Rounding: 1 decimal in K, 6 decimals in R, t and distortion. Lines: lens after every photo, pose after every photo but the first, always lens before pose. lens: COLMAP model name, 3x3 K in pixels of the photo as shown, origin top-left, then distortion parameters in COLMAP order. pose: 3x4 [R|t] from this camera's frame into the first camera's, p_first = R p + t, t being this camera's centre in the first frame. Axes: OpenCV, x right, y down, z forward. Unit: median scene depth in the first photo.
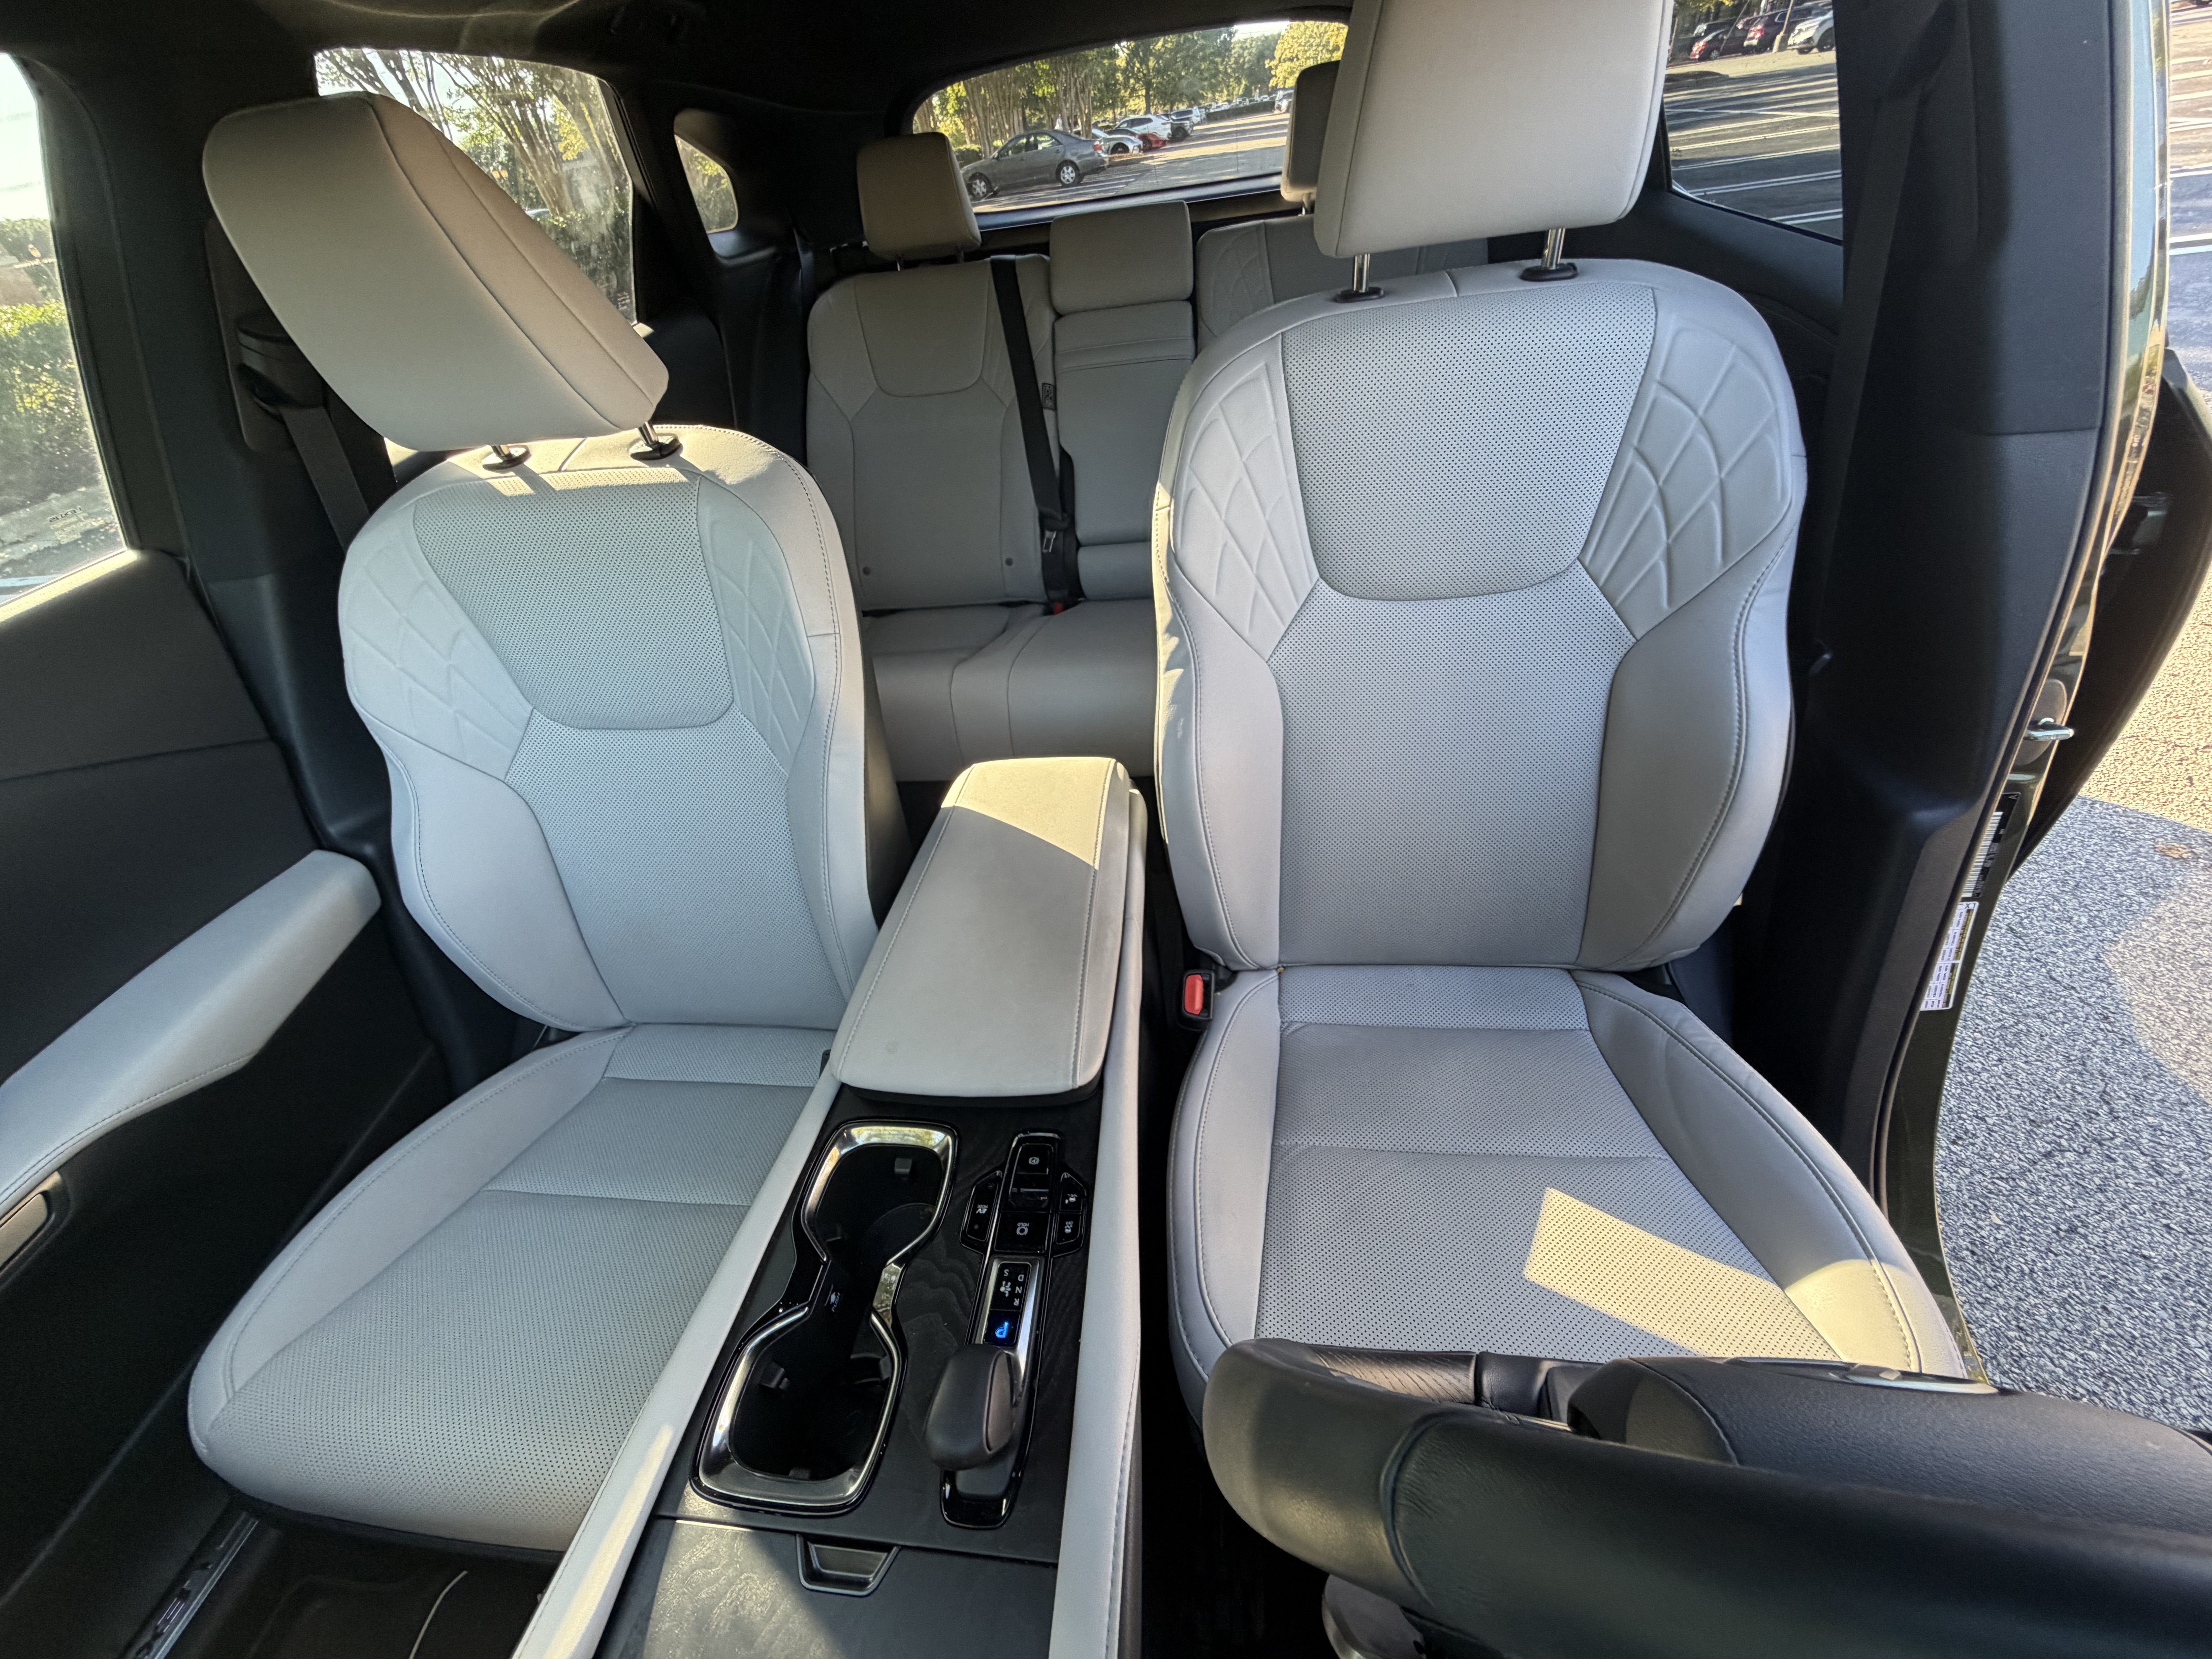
lens RADIAL K [[886.2, 0, 1106.0], [0, 886.2, 829.5], [0, 0, 1]] dist [-0.009825, -0.000047]
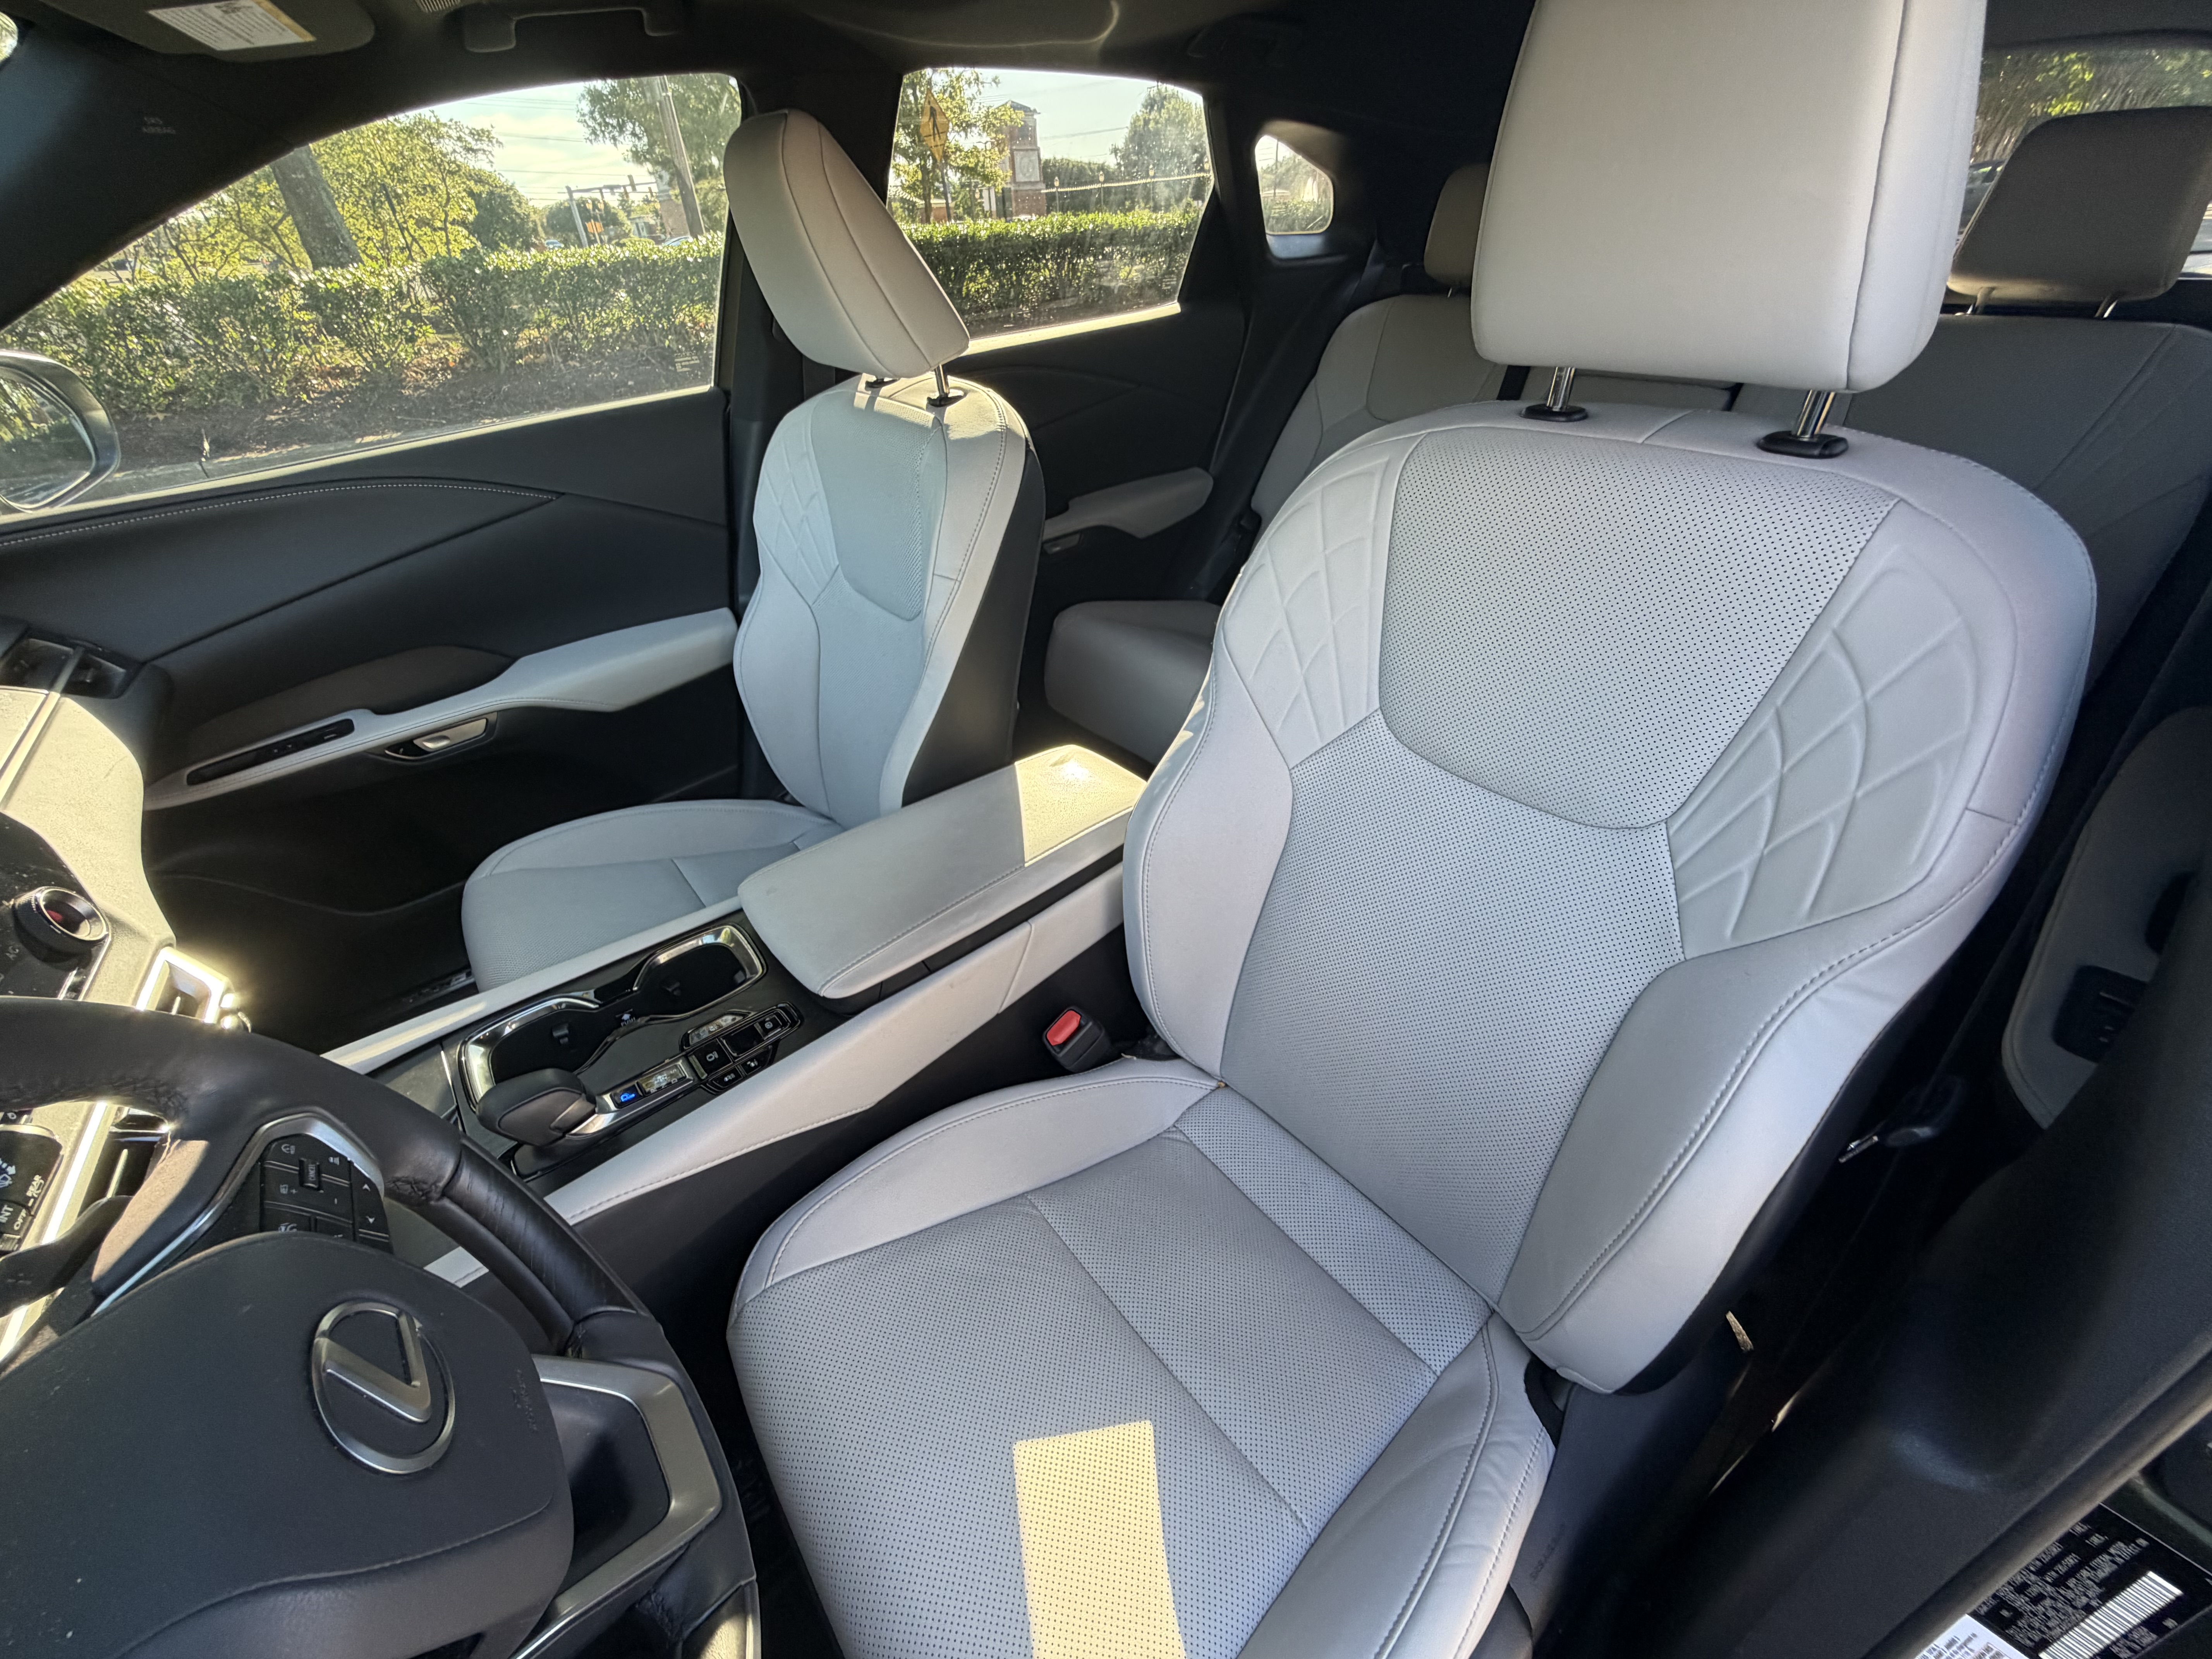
lens RADIAL K [[886.2, 0, 1106.0], [0, 886.2, 829.5], [0, 0, 1]] dist [-0.009825, -0.000047]
pose [[0.724426, 0.469514, -0.504741, 0.571449], [-0.468316, 0.872488, 0.139447, -0.186370], [0.505852, 0.135359, 0.851934, 0.144075]]
